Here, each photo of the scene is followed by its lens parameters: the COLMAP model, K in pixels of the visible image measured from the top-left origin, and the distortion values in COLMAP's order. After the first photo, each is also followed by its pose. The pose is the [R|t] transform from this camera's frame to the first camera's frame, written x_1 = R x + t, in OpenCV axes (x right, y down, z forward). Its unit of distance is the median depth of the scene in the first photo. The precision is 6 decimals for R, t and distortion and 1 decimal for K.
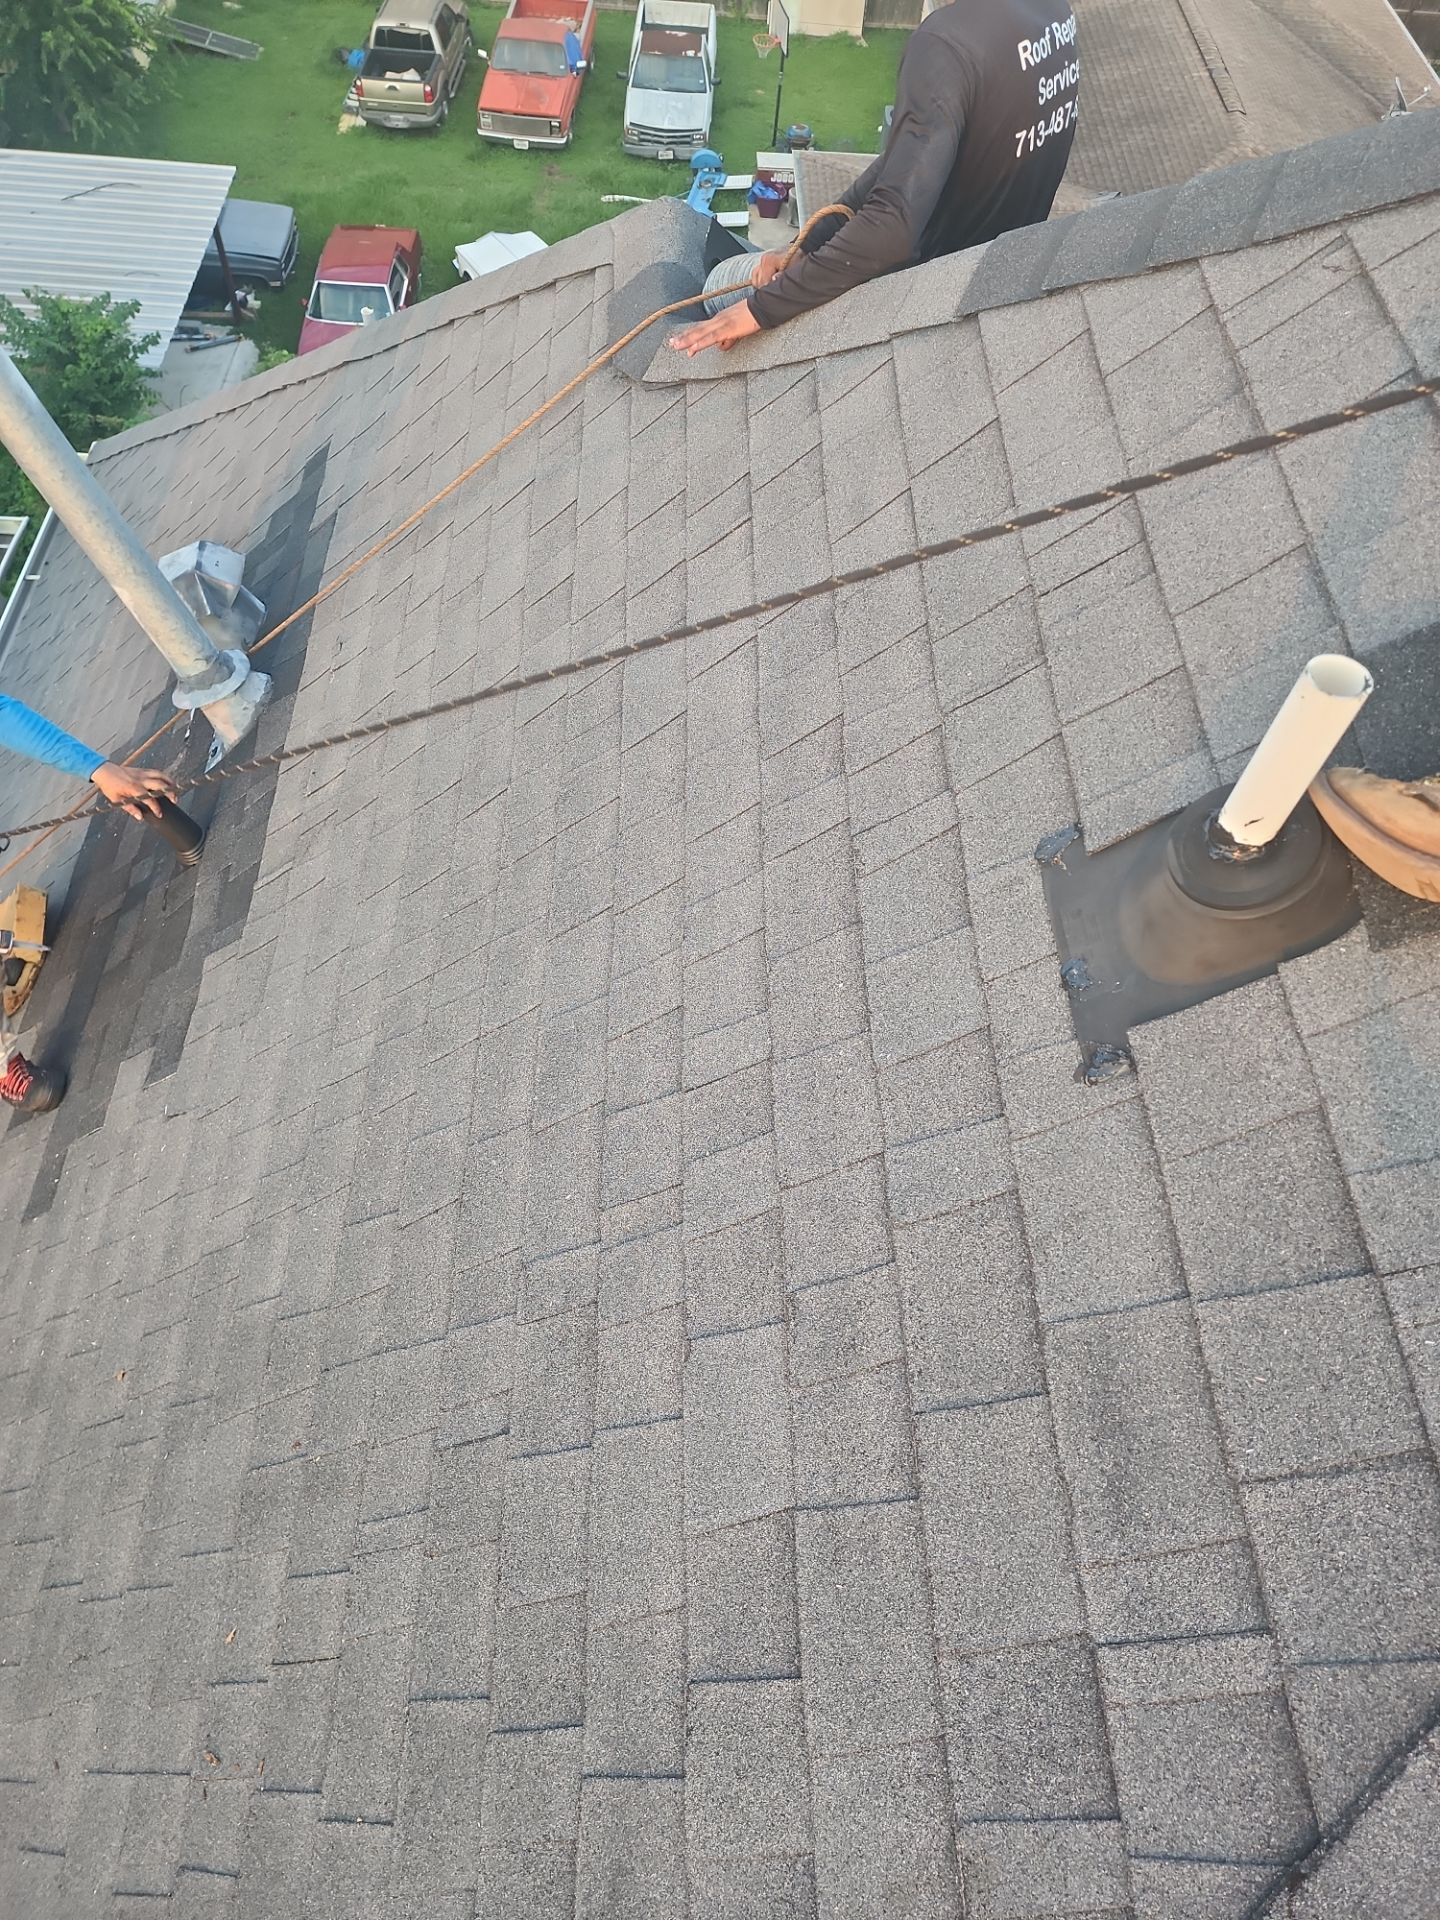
lens RADIAL K [[1198.6, 0, 720.0], [0, 1198.6, 960.0], [0, 0, 1]] dist [0.059164, -0.039276]
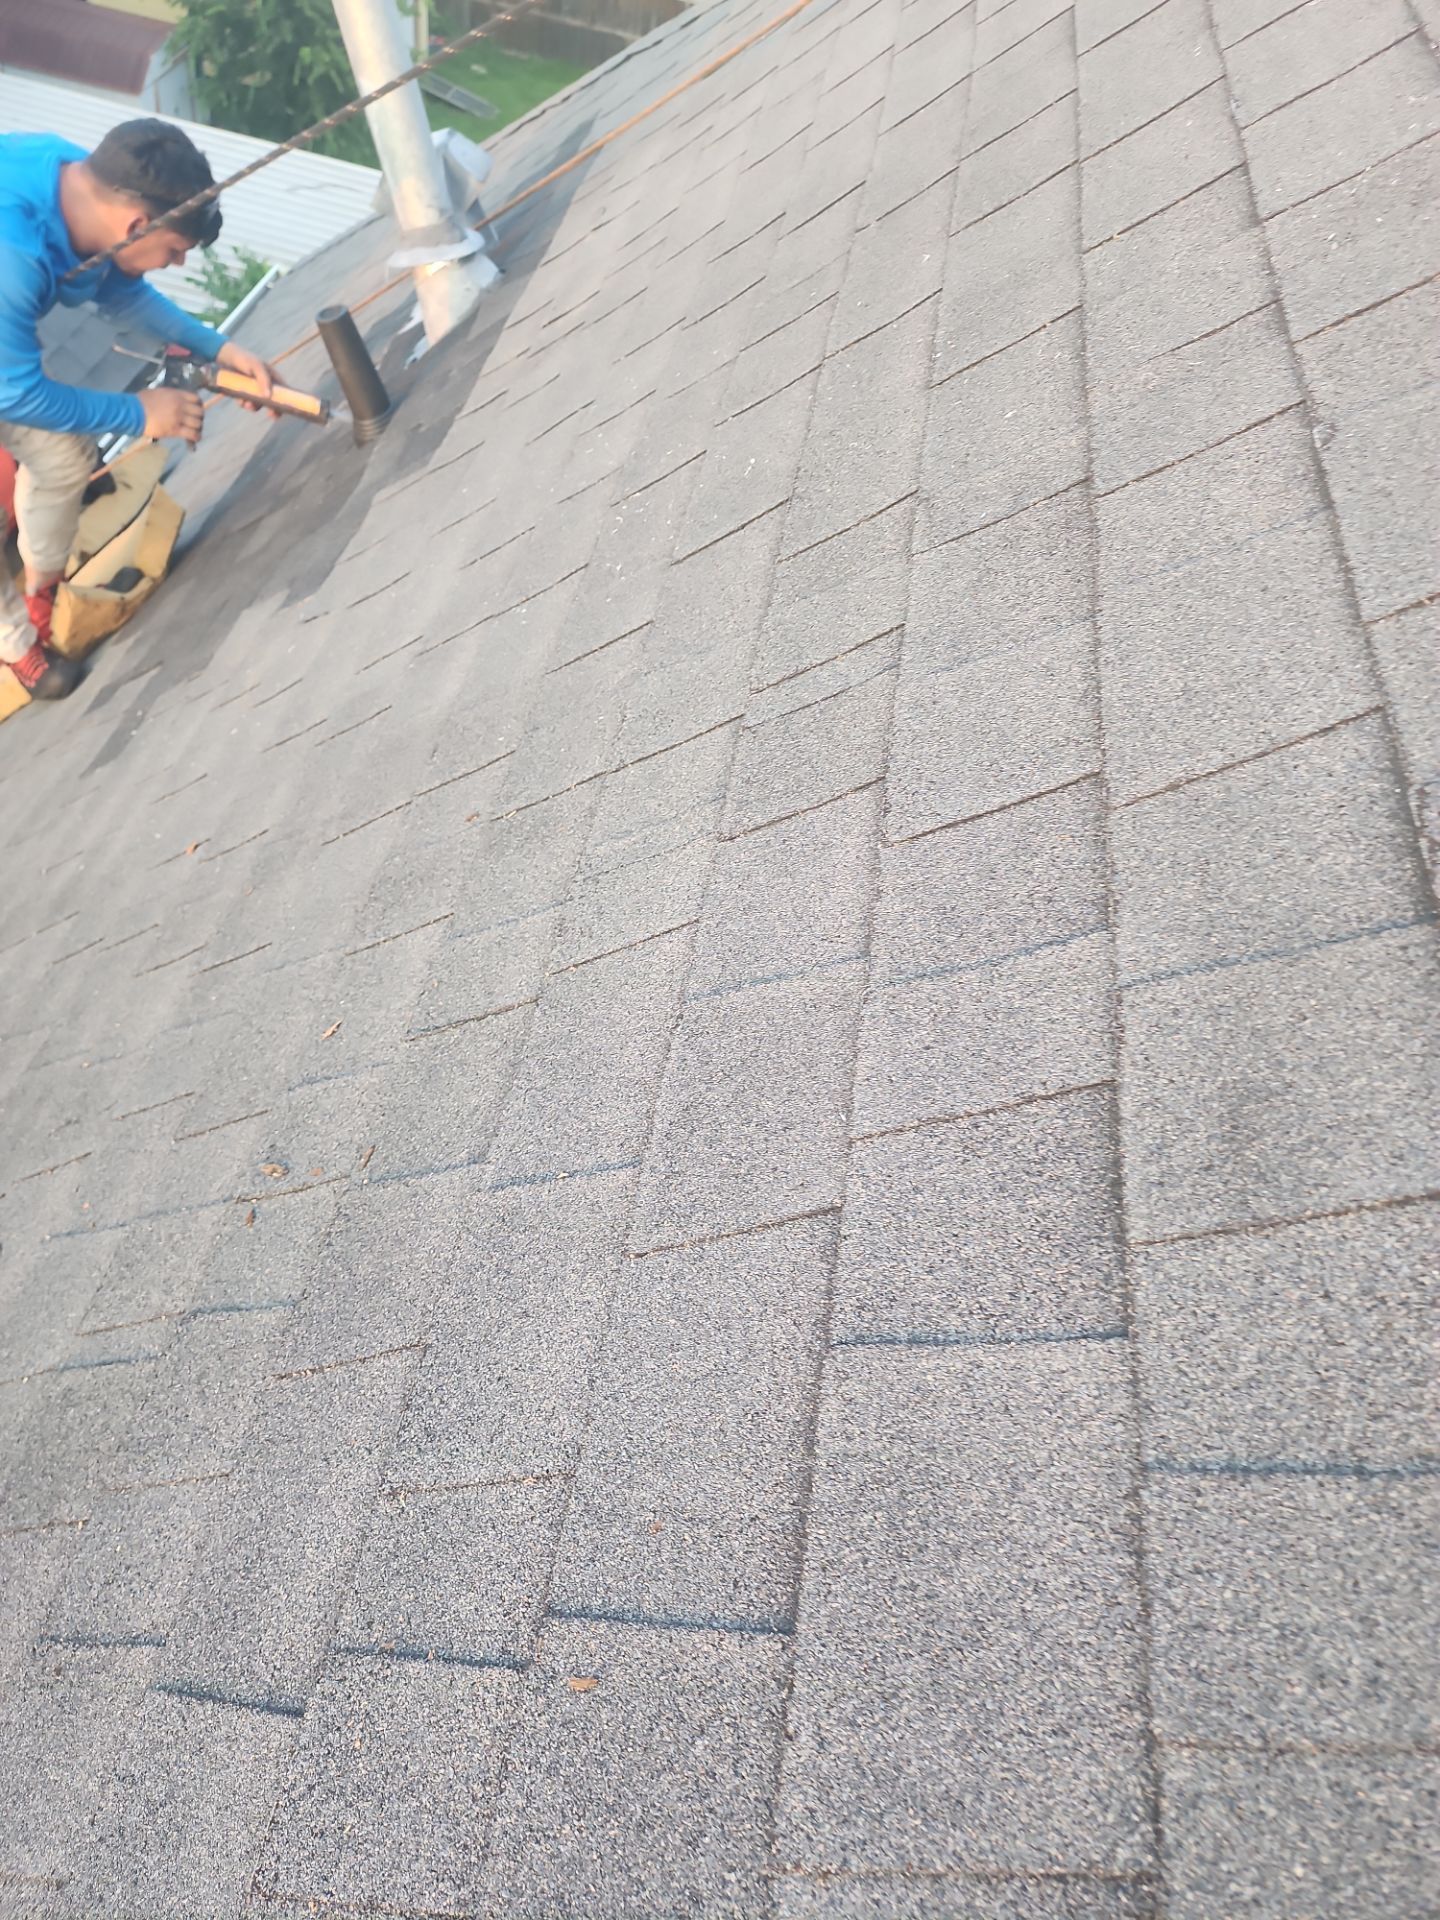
lens RADIAL K [[1198.6, 0, 720.0], [0, 1198.6, 960.0], [0, 0, 1]] dist [0.059164, -0.039276]
pose [[0.979931, 0.197147, -0.029460, -0.202260], [-0.199026, 0.975905, -0.089433, 0.570447], [0.011118, 0.093502, 0.995557, 0.394722]]
